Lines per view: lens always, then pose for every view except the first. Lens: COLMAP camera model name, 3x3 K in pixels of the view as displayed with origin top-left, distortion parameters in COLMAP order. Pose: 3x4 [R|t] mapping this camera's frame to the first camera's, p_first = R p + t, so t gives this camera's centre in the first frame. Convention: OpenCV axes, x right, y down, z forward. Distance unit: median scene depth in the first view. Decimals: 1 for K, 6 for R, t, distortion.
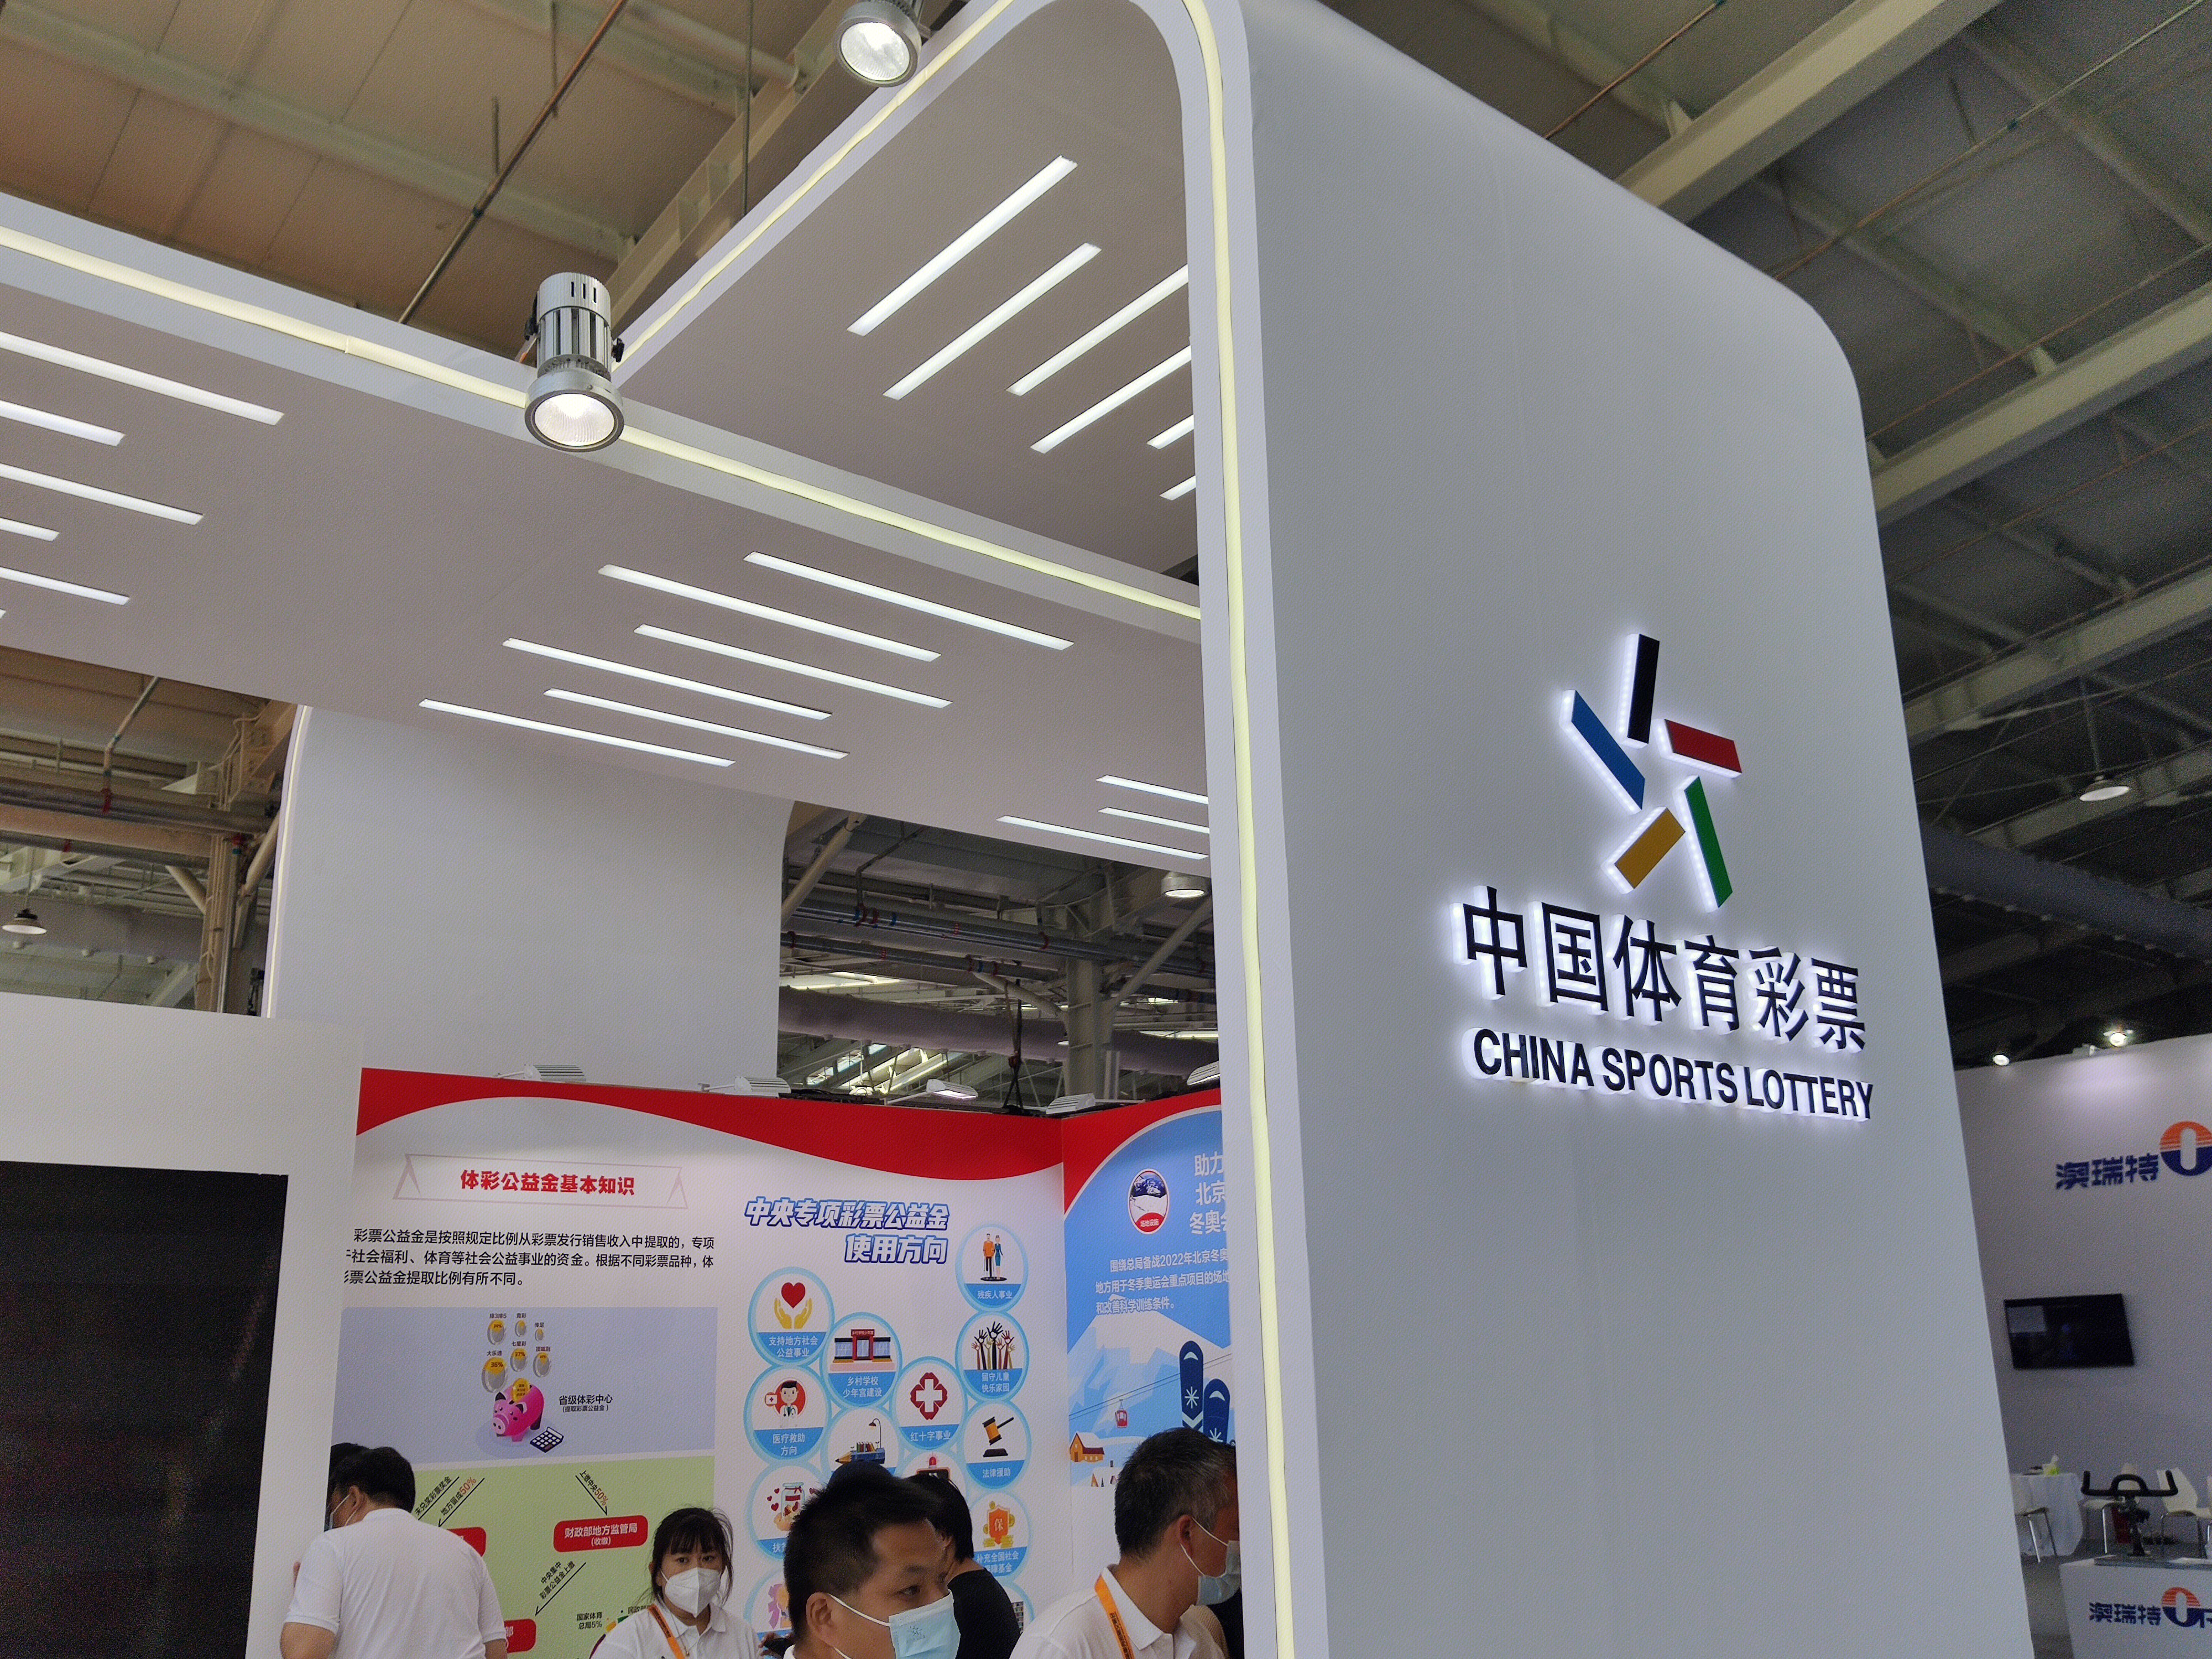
lens RADIAL K [[1880.7, 0, 1099.0], [0, 1880.7, 821.0], [0, 0, 1]] dist [-0.003903, -0.025220]
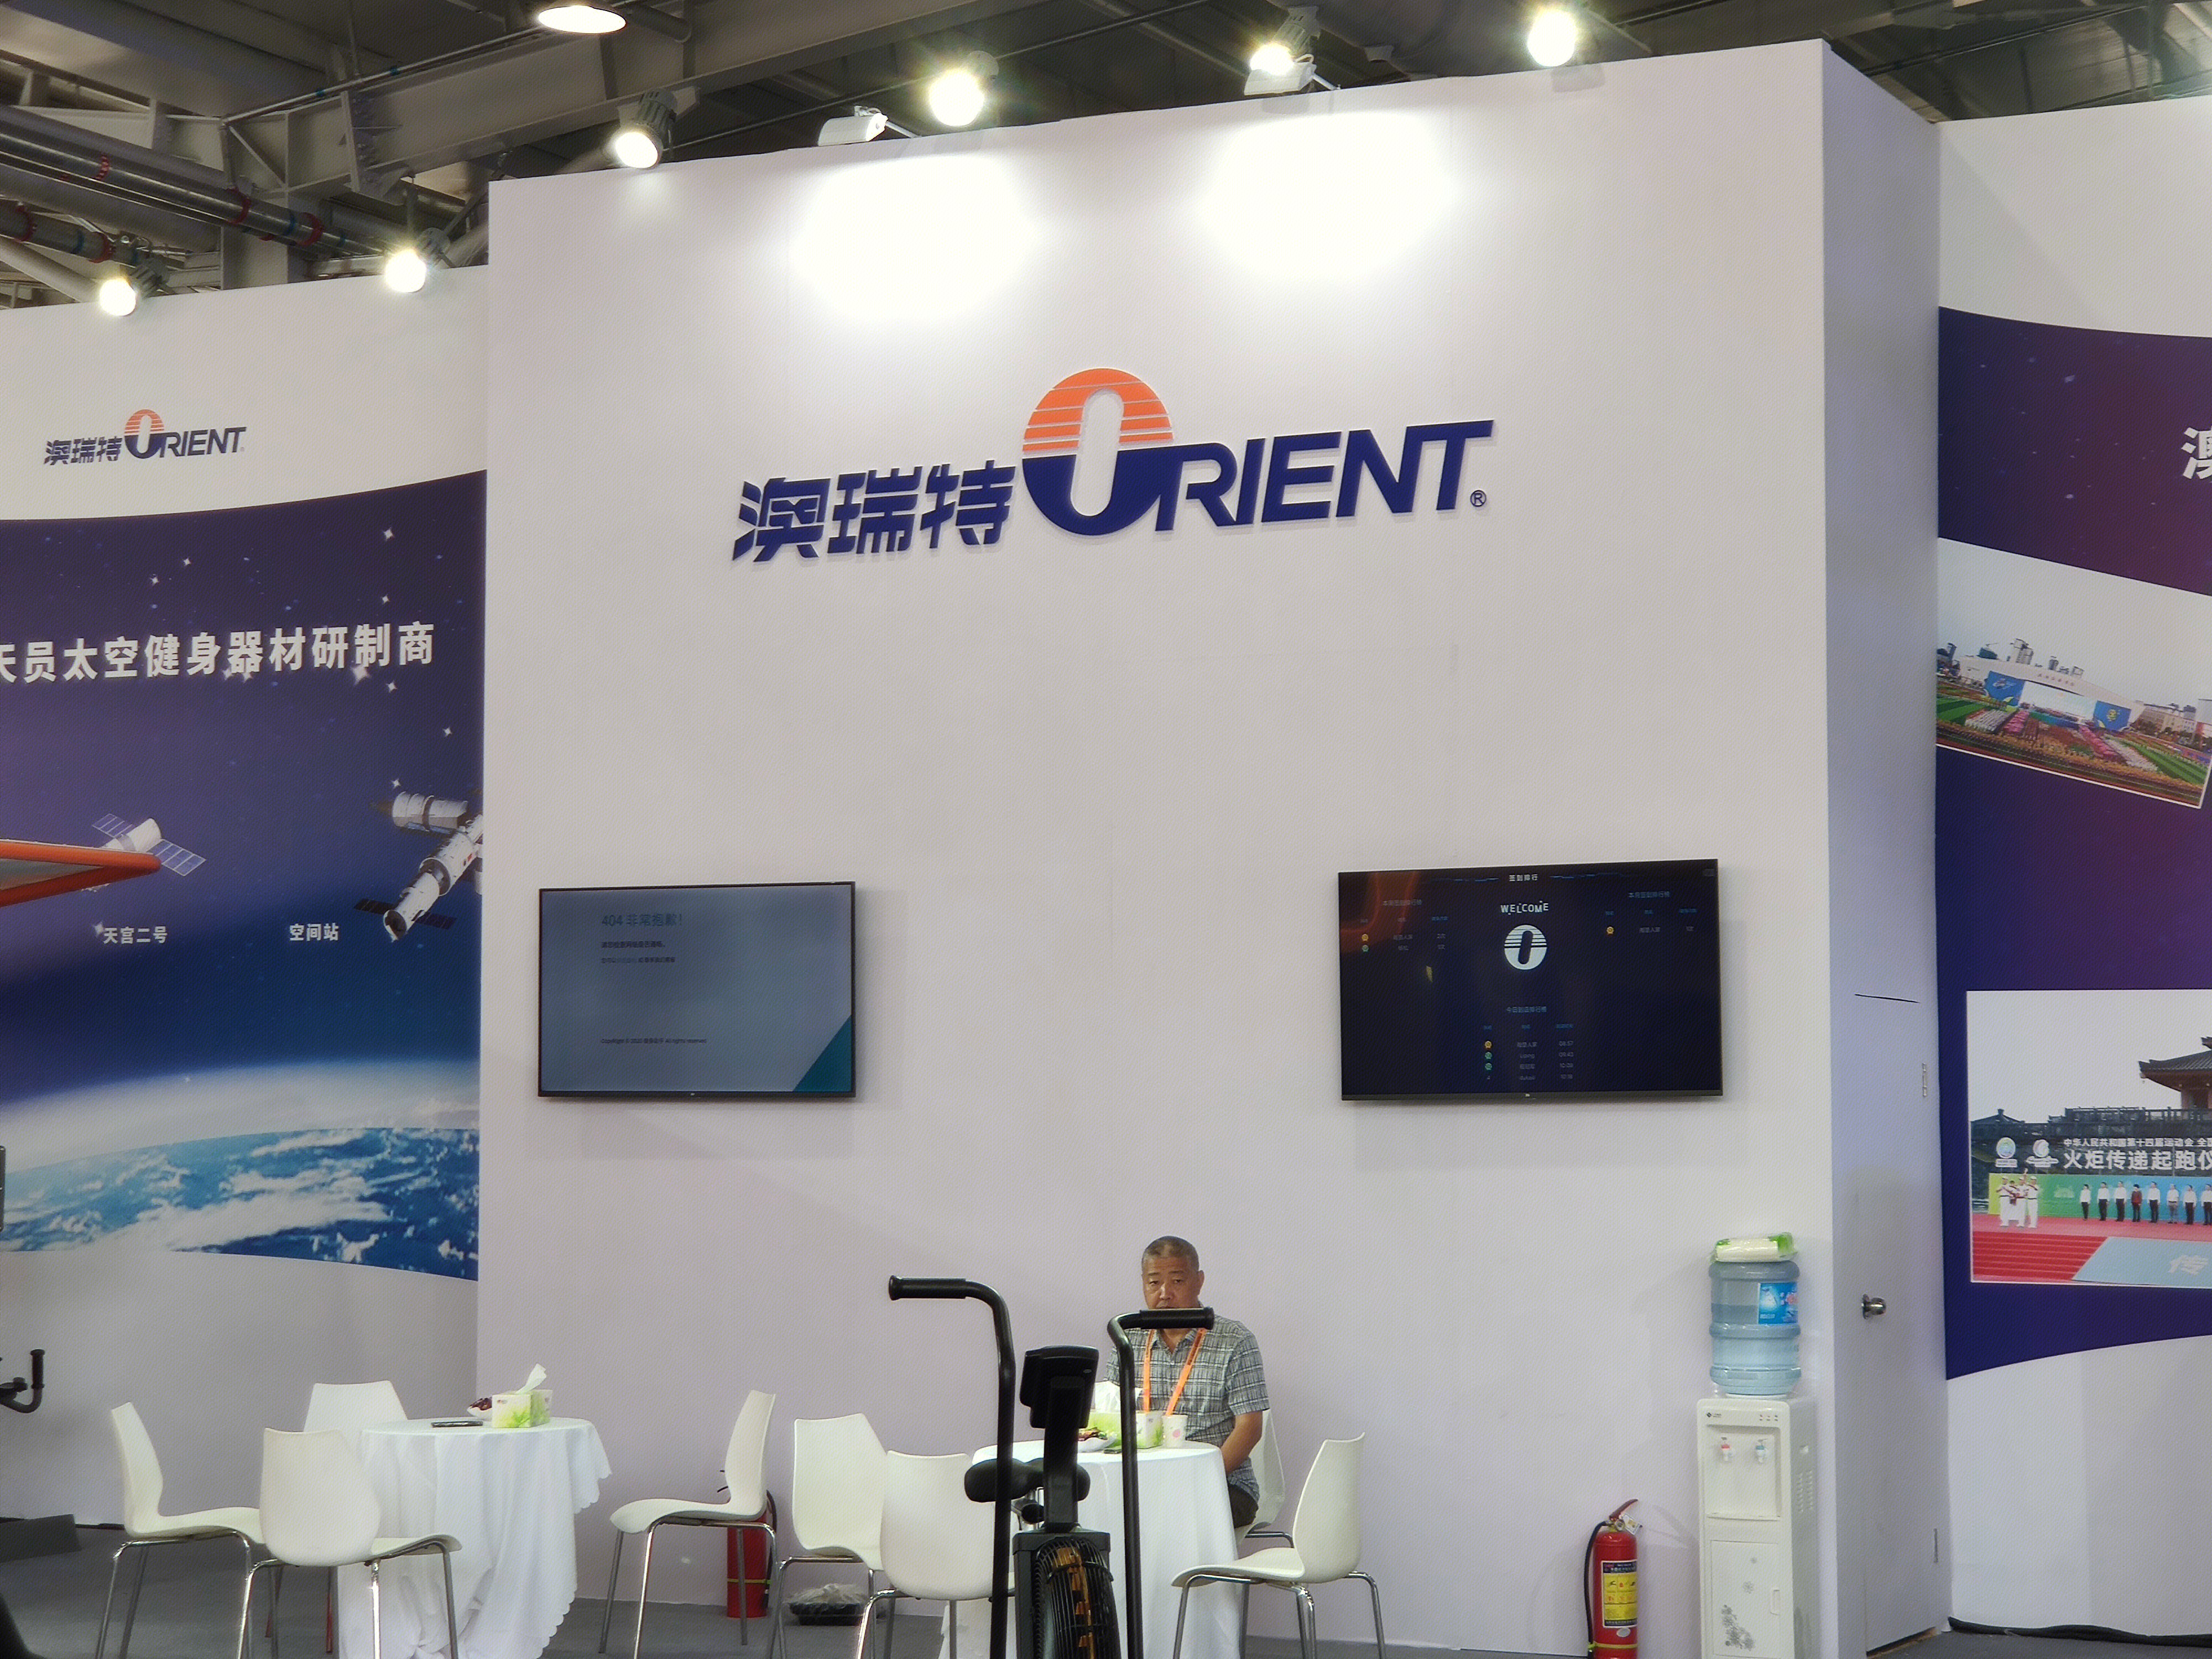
lens RADIAL K [[4333.5, 0, 1106.6], [0, 4333.5, 831.5], [0, 0, 1]] dist [-0.007930, 0.000000]
pose [[0.913093, 0.040794, 0.405706, 0.617236], [-0.133670, 0.969947, 0.203311, 0.188035], [-0.385219, -0.239872, 0.891105, 0.693913]]
